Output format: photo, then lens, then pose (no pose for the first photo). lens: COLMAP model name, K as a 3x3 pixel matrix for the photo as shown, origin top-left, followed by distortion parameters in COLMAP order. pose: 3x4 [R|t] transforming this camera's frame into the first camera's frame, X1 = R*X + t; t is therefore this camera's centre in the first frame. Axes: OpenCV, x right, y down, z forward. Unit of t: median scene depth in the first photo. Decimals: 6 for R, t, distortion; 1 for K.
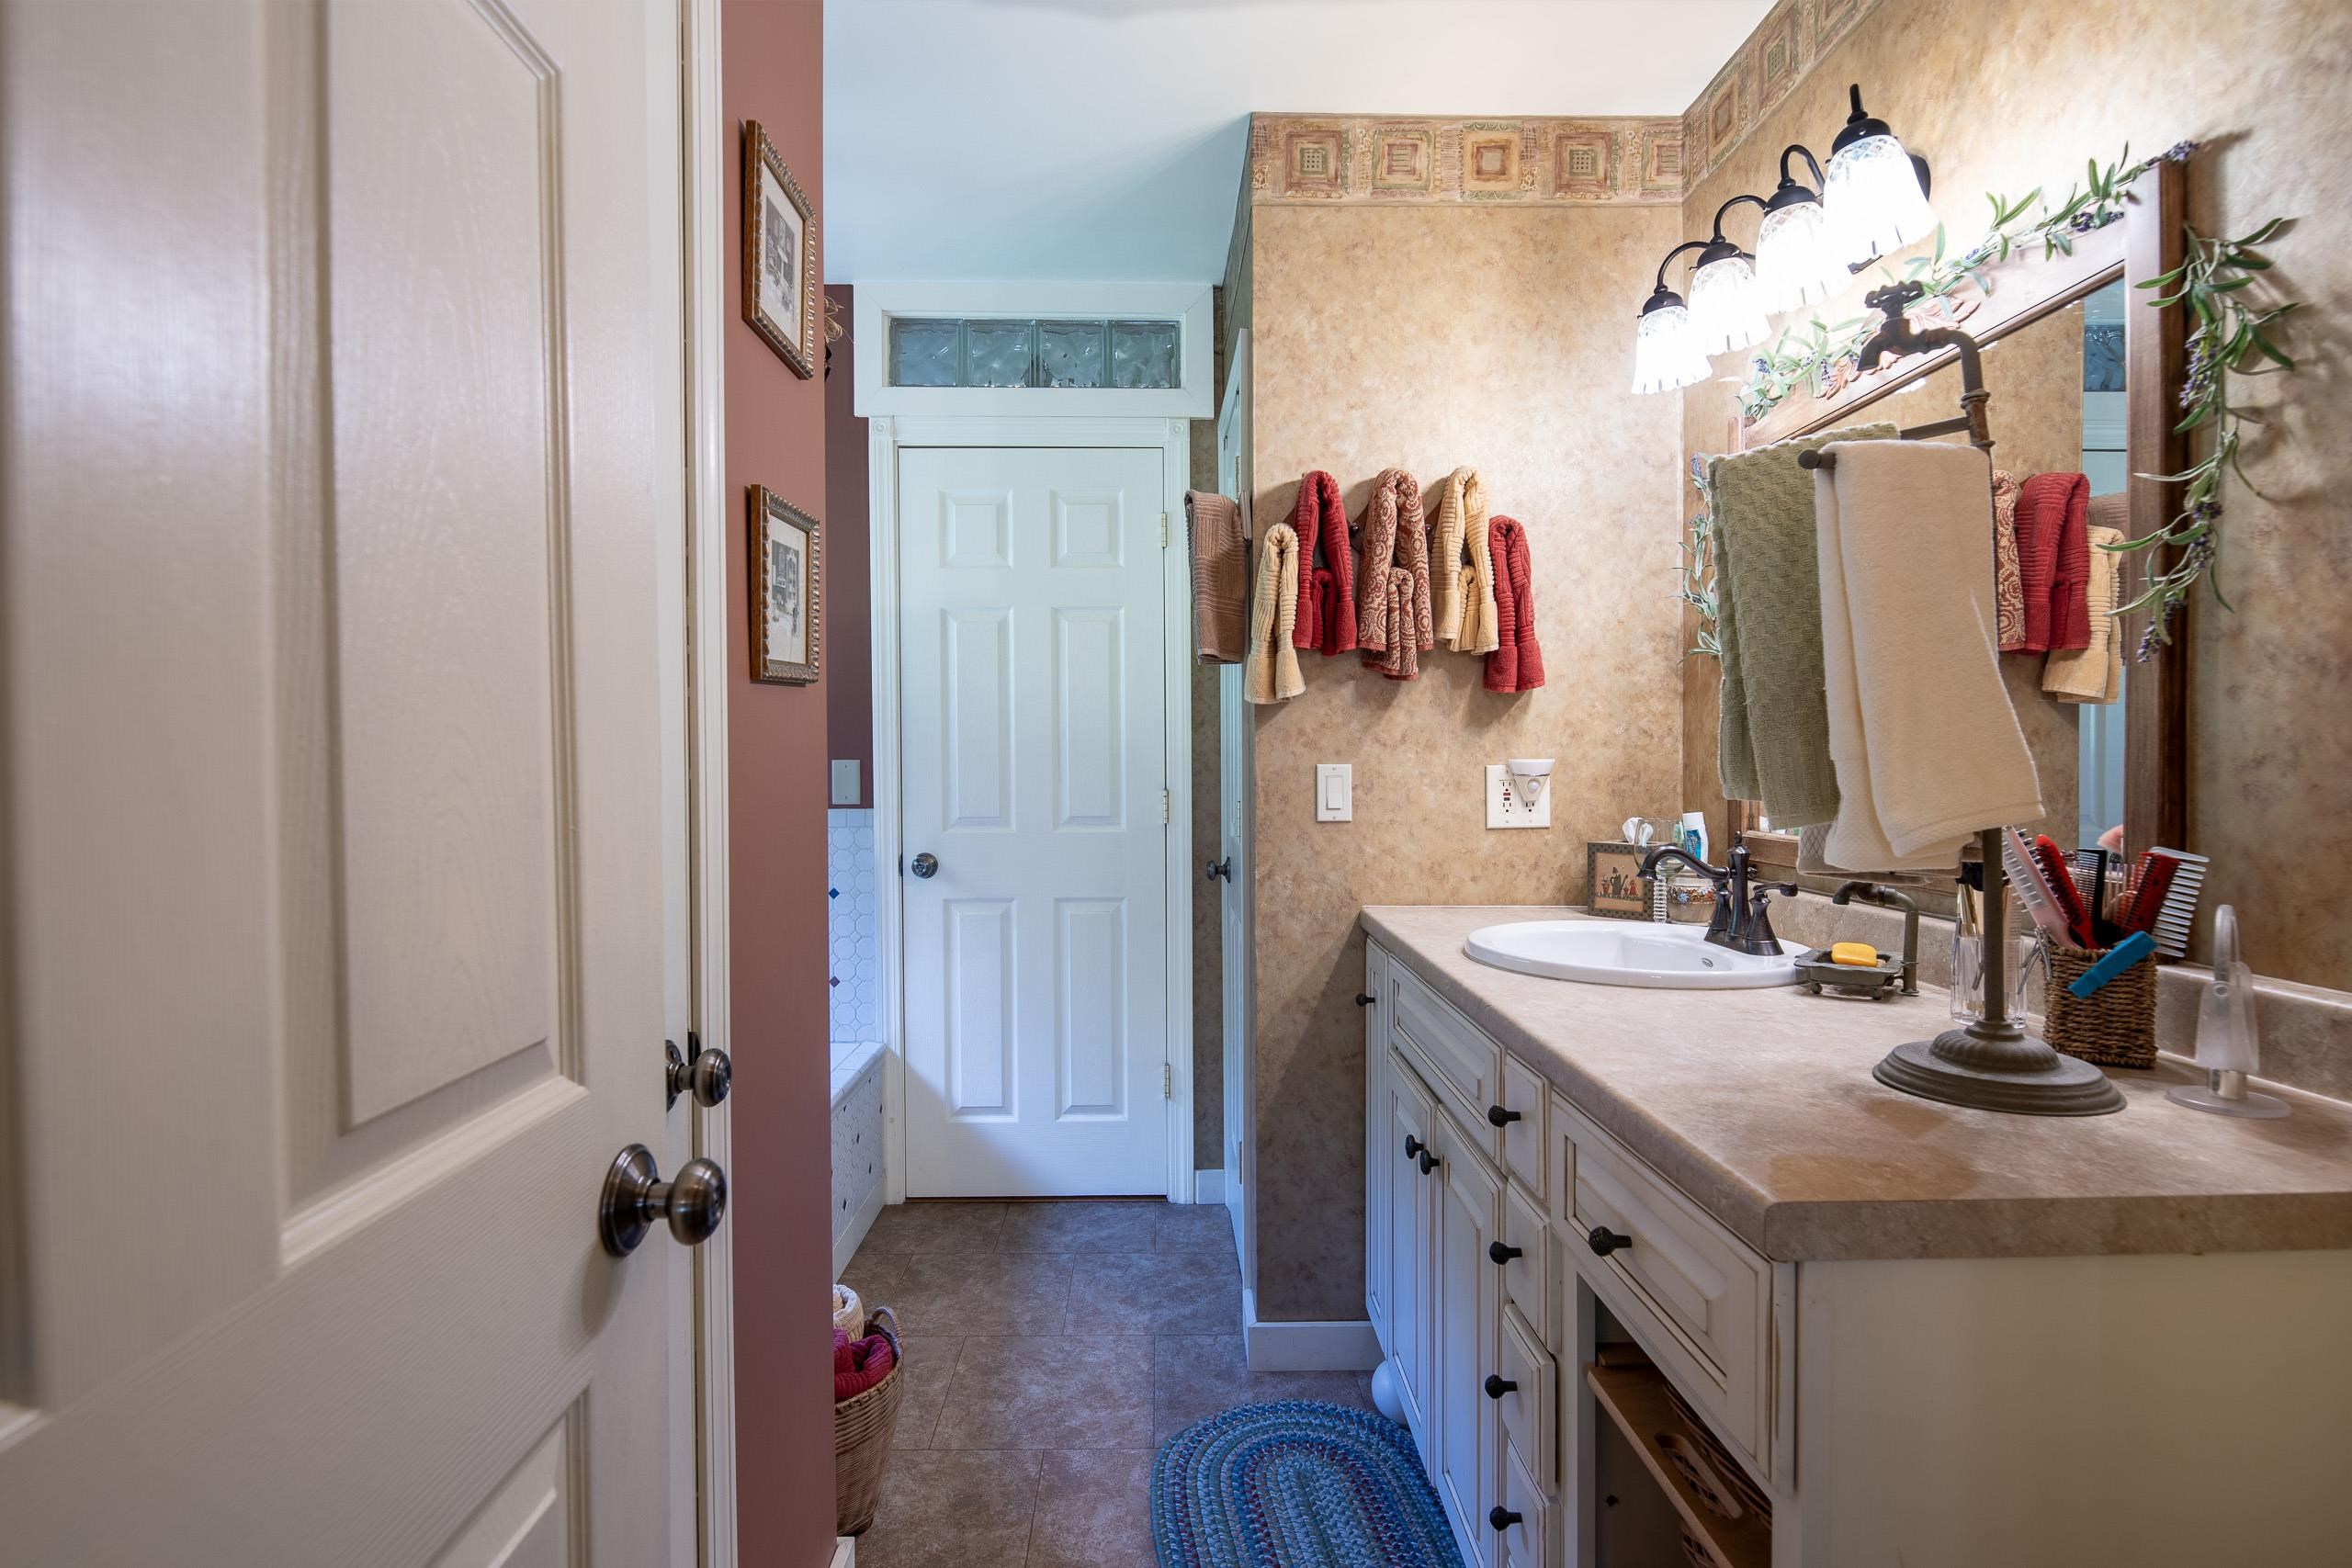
lens RADIAL K [[1134.6, 0, 1178.4], [0, 1134.6, 778.4], [0, 0, 1]] dist [-0.001876, -0.000563]
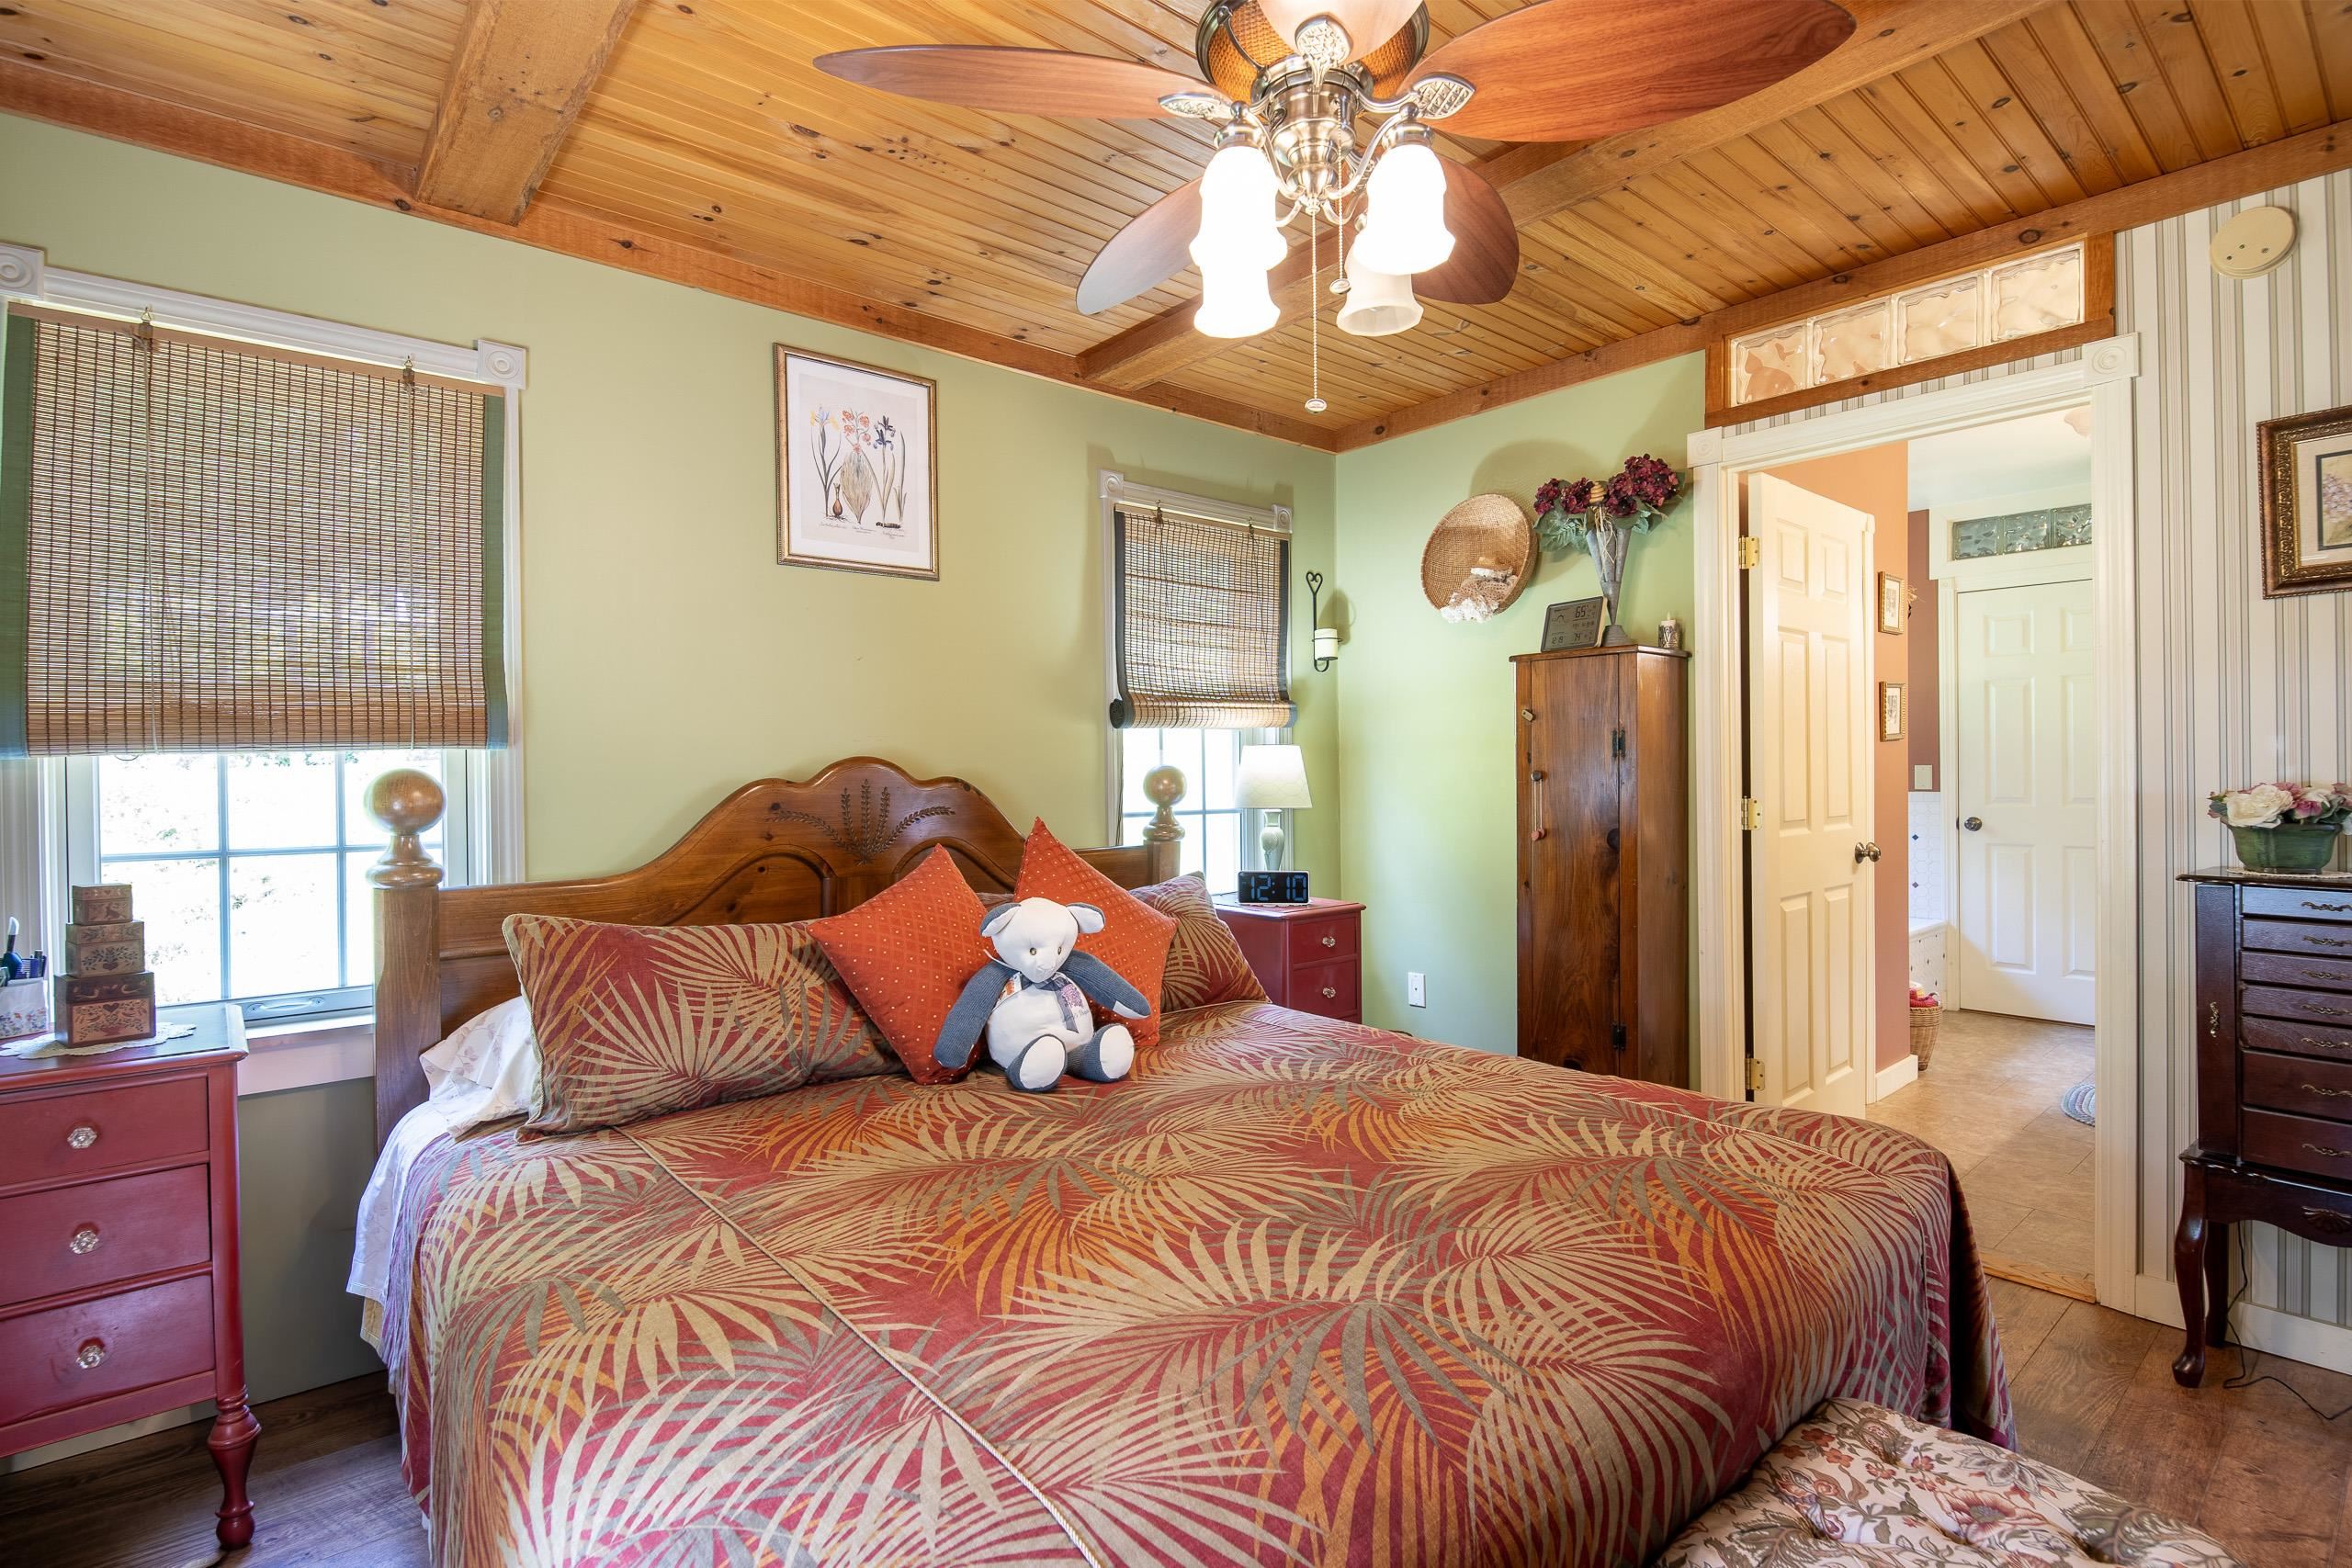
lens RADIAL K [[1134.6, 0, 1178.4], [0, 1134.6, 778.4], [0, 0, 1]] dist [-0.001876, -0.000563]
pose [[0.635967, 0.003802, -0.771707, 0.492409], [-0.007426, 0.999972, -0.001193, 0.022055], [0.771680, 0.006489, 0.635978, -1.516051]]
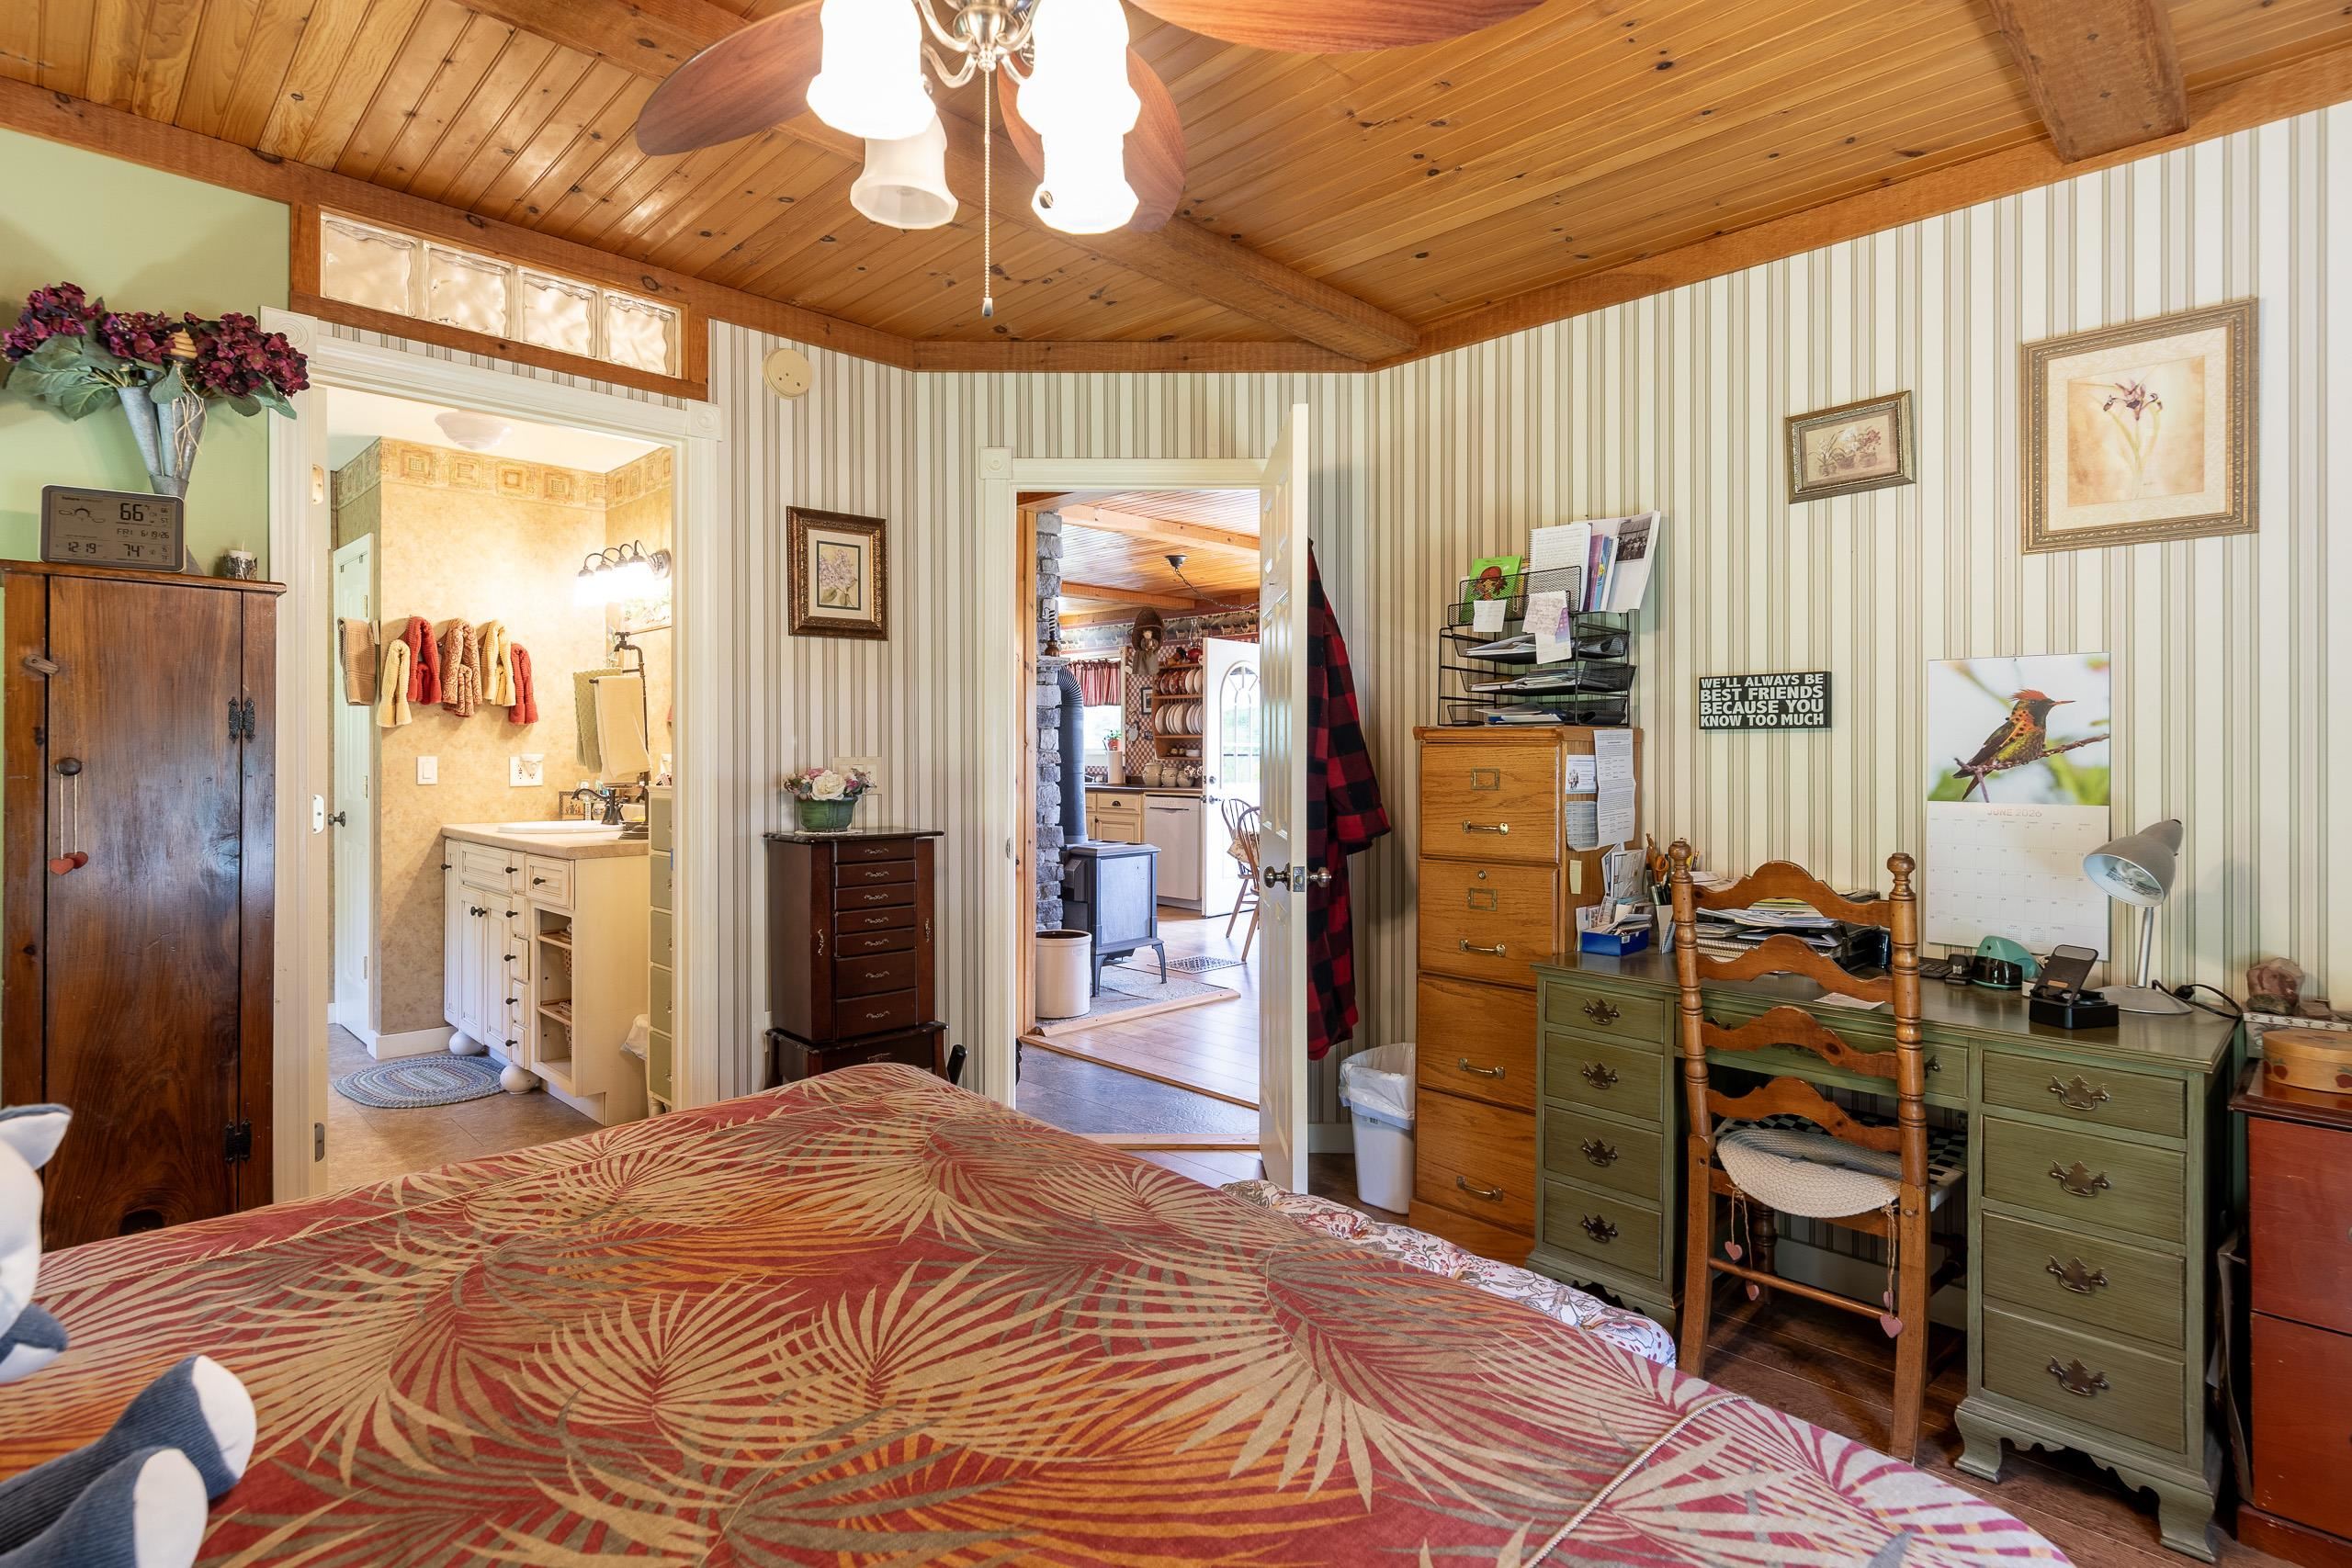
lens RADIAL K [[1172.4, 0, 1171.5], [0, 1172.4, 751.4], [0, 0, 1]] dist [0.005015, 0.000728]
pose [[0.722033, 0.004436, 0.691844, -0.367019], [0.008615, 0.999844, -0.015402, 0.022747], [-0.691805, 0.017080, 0.721883, -1.490169]]
